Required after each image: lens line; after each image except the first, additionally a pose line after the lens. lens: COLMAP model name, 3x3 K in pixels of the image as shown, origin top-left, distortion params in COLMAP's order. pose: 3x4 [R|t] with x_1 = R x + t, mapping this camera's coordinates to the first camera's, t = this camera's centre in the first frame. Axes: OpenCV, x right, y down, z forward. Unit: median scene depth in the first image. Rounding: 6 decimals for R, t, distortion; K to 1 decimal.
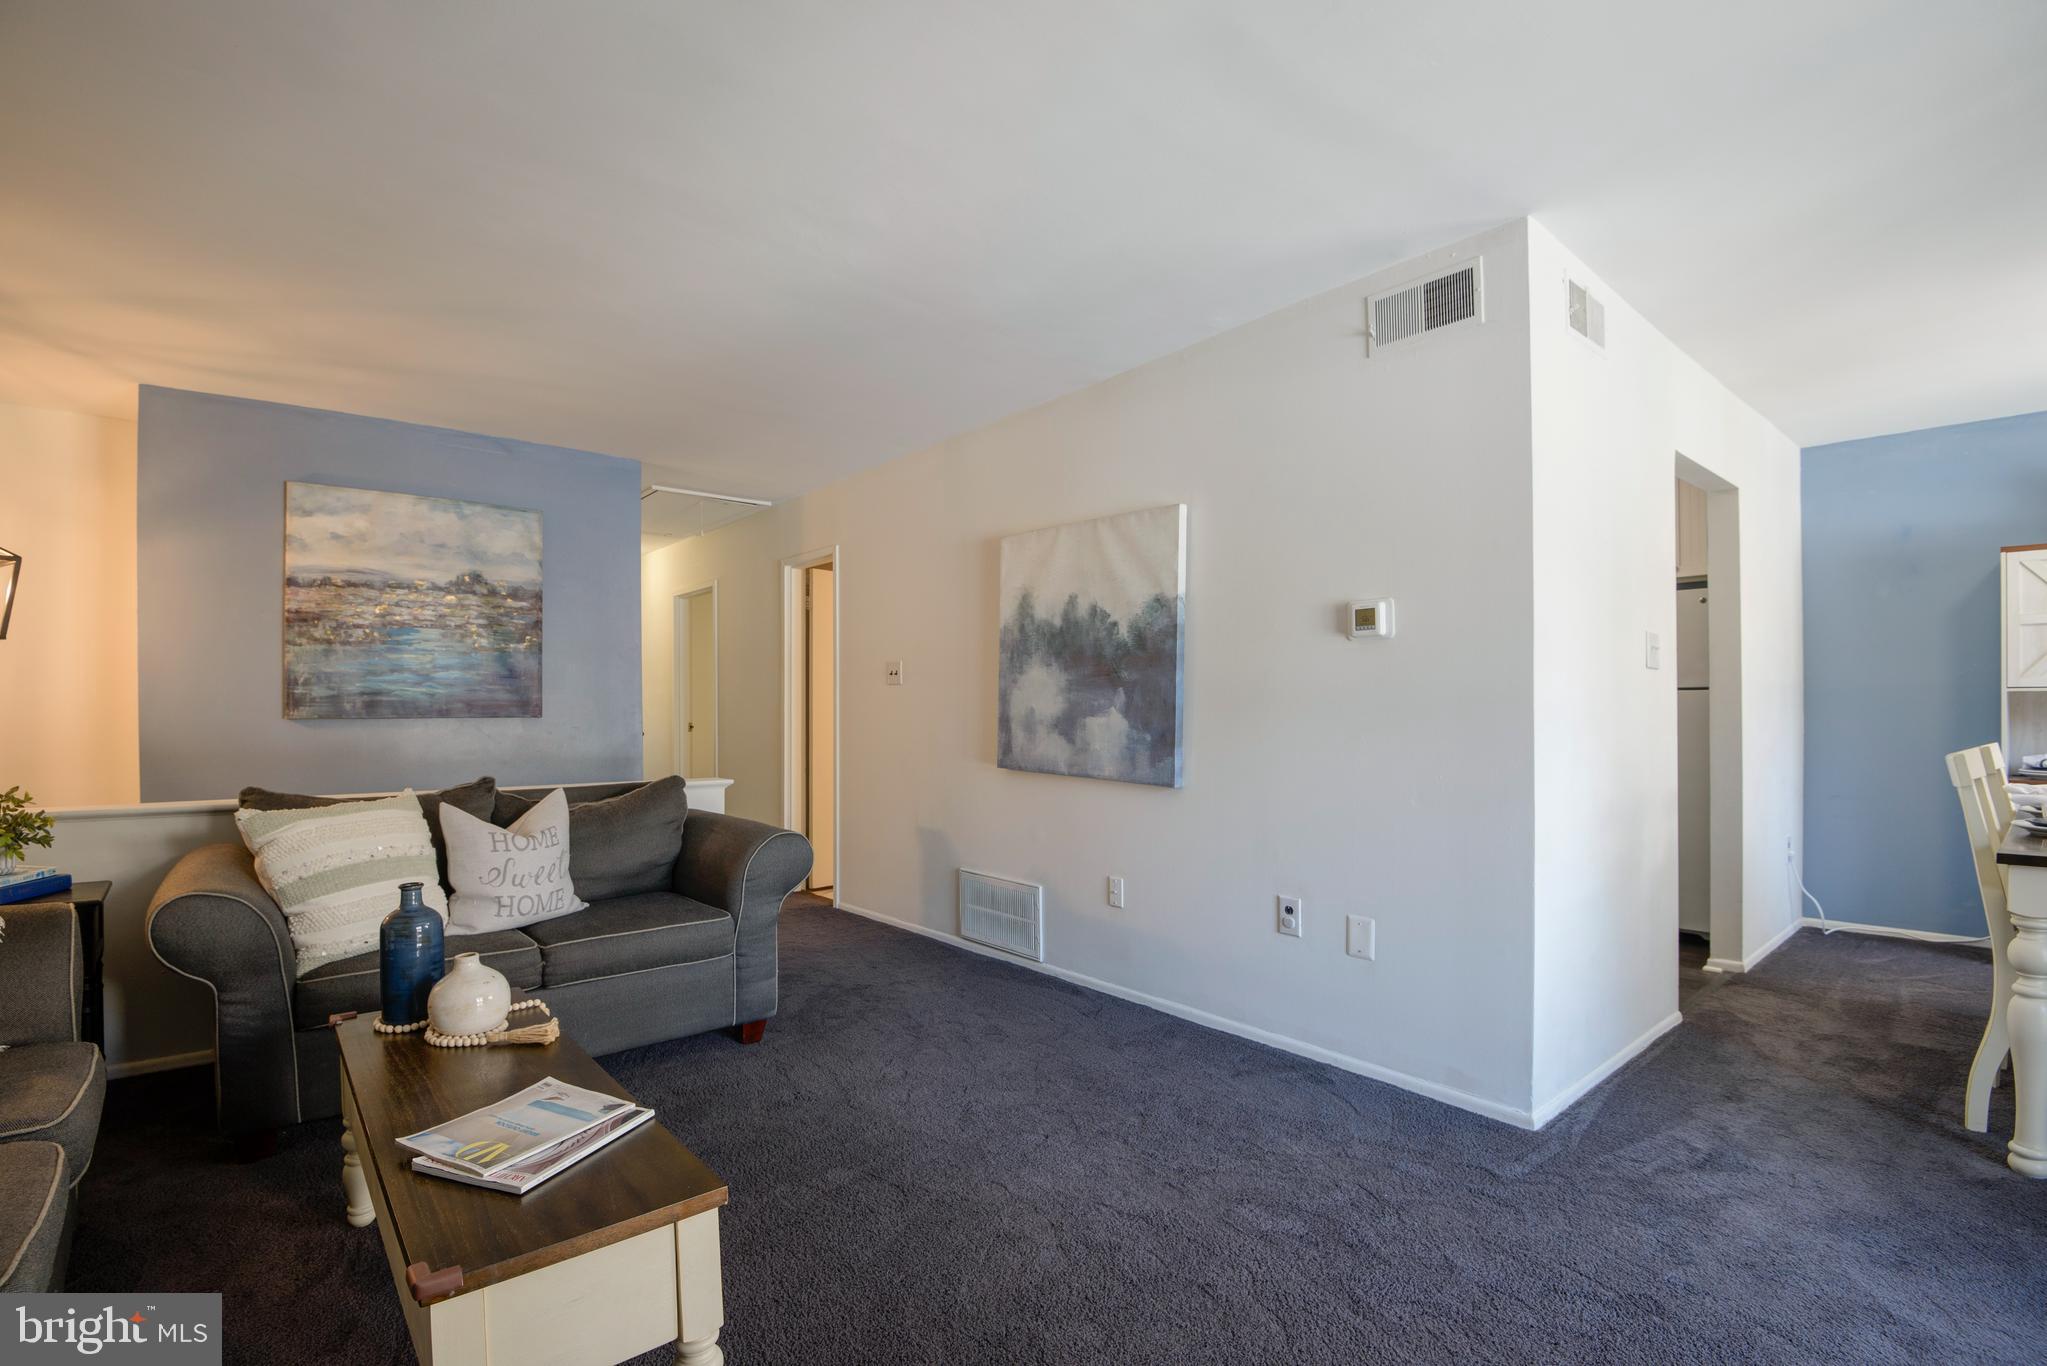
lens RADIAL K [[944.2, 0, 976.7], [0, 944.2, 710.5], [0, 0, 1]] dist [-0.002931, -0.000709]
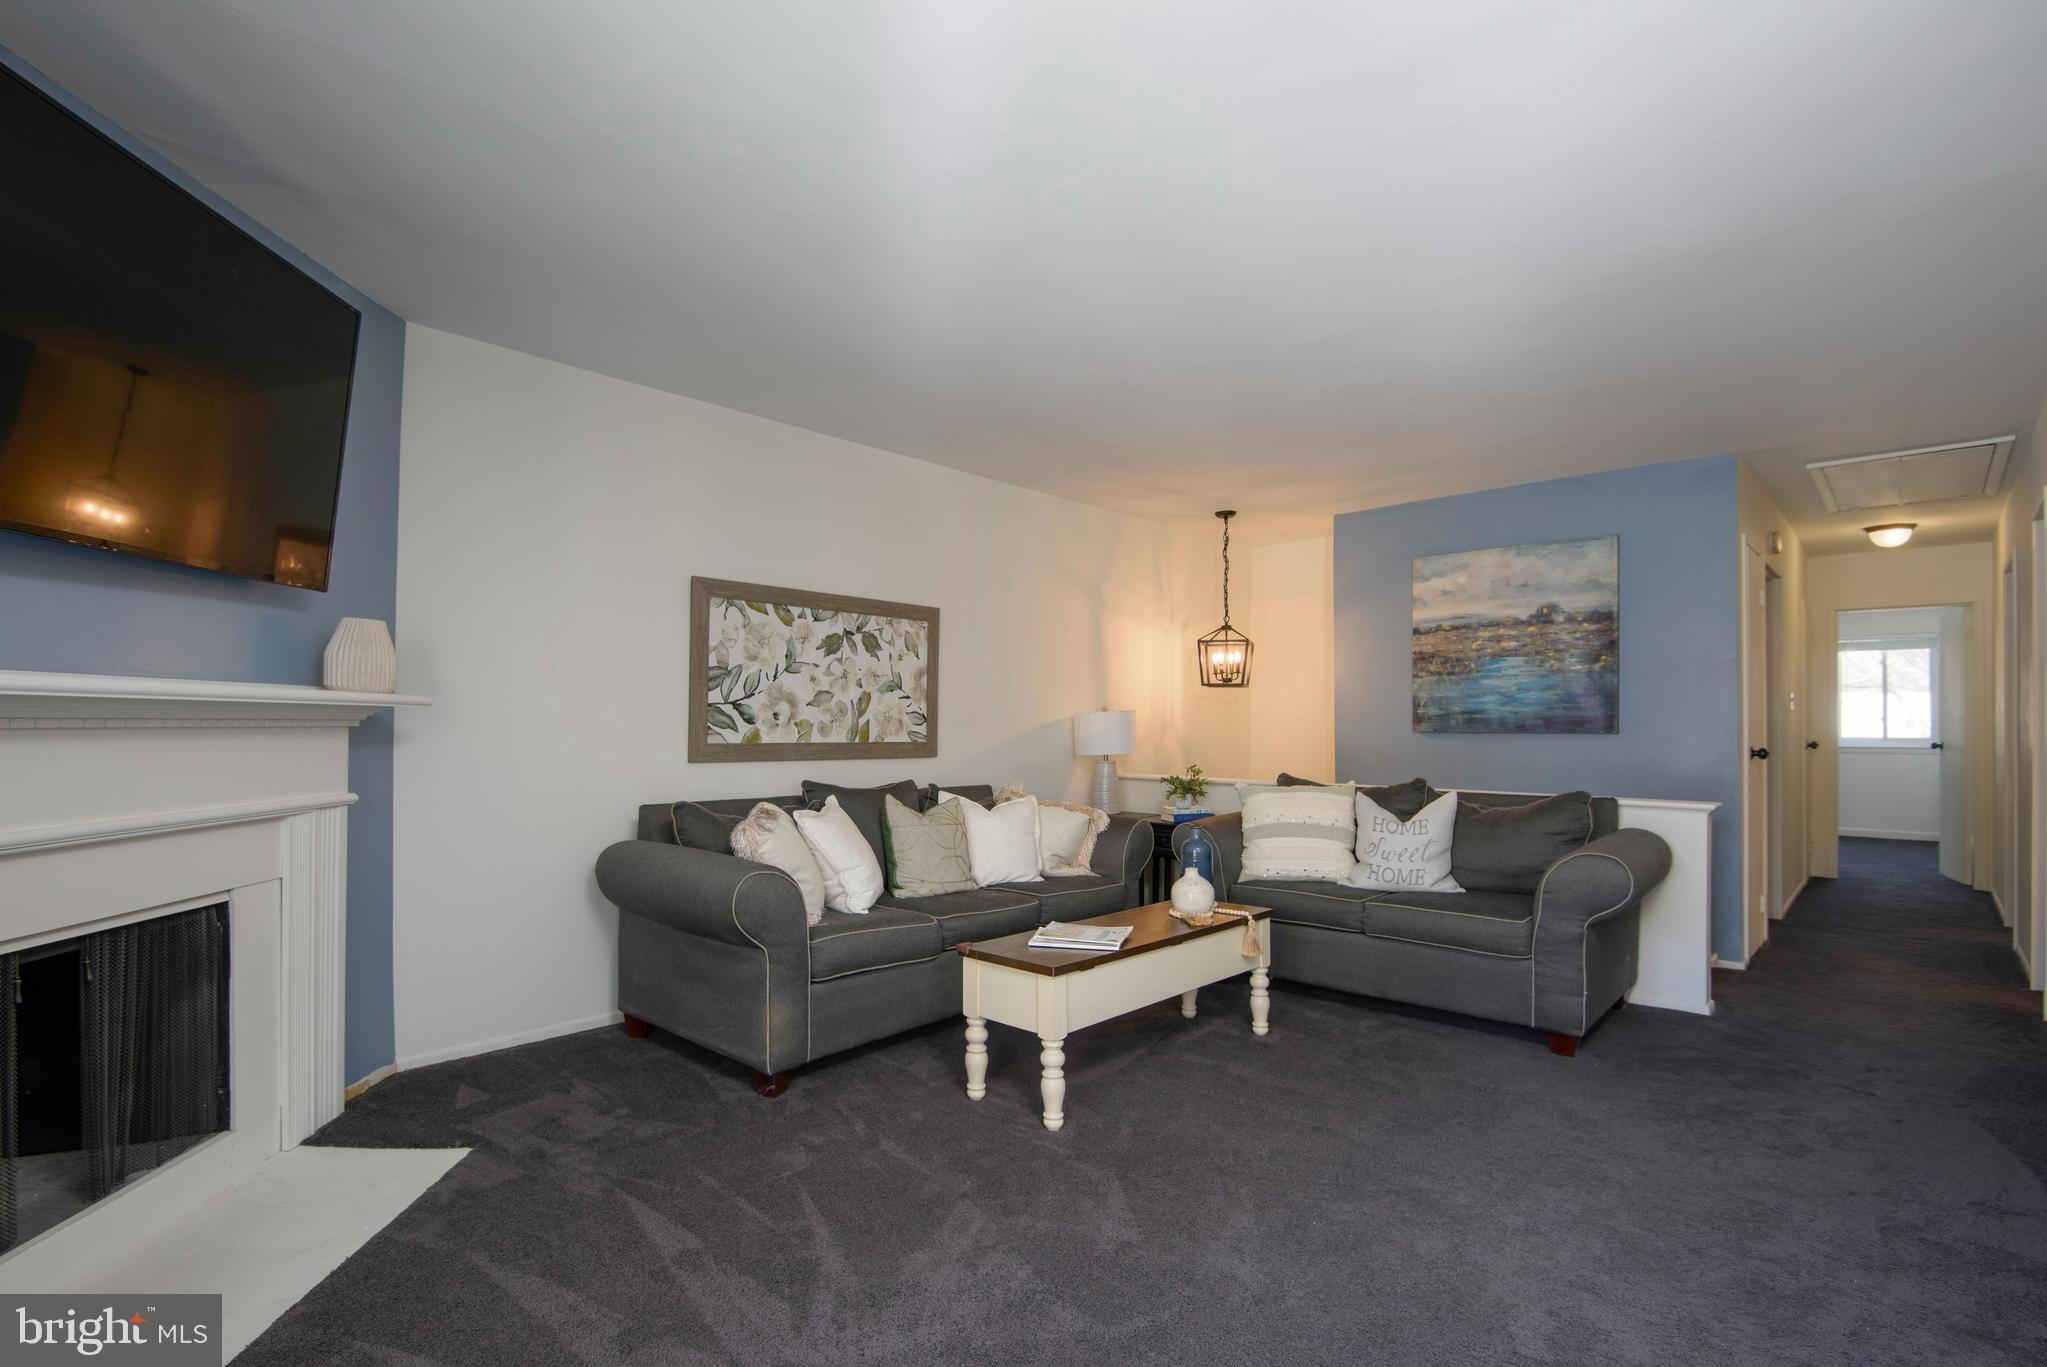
lens RADIAL K [[944.2, 0, 976.7], [0, 944.2, 711.0], [0, 0, 1]] dist [-0.002931, -0.000709]
pose [[0.129773, -0.012261, -0.991468, 0.613375], [-0.005095, 0.999902, -0.013032, -0.000337], [0.991531, 0.006743, 0.129697, 0.216968]]
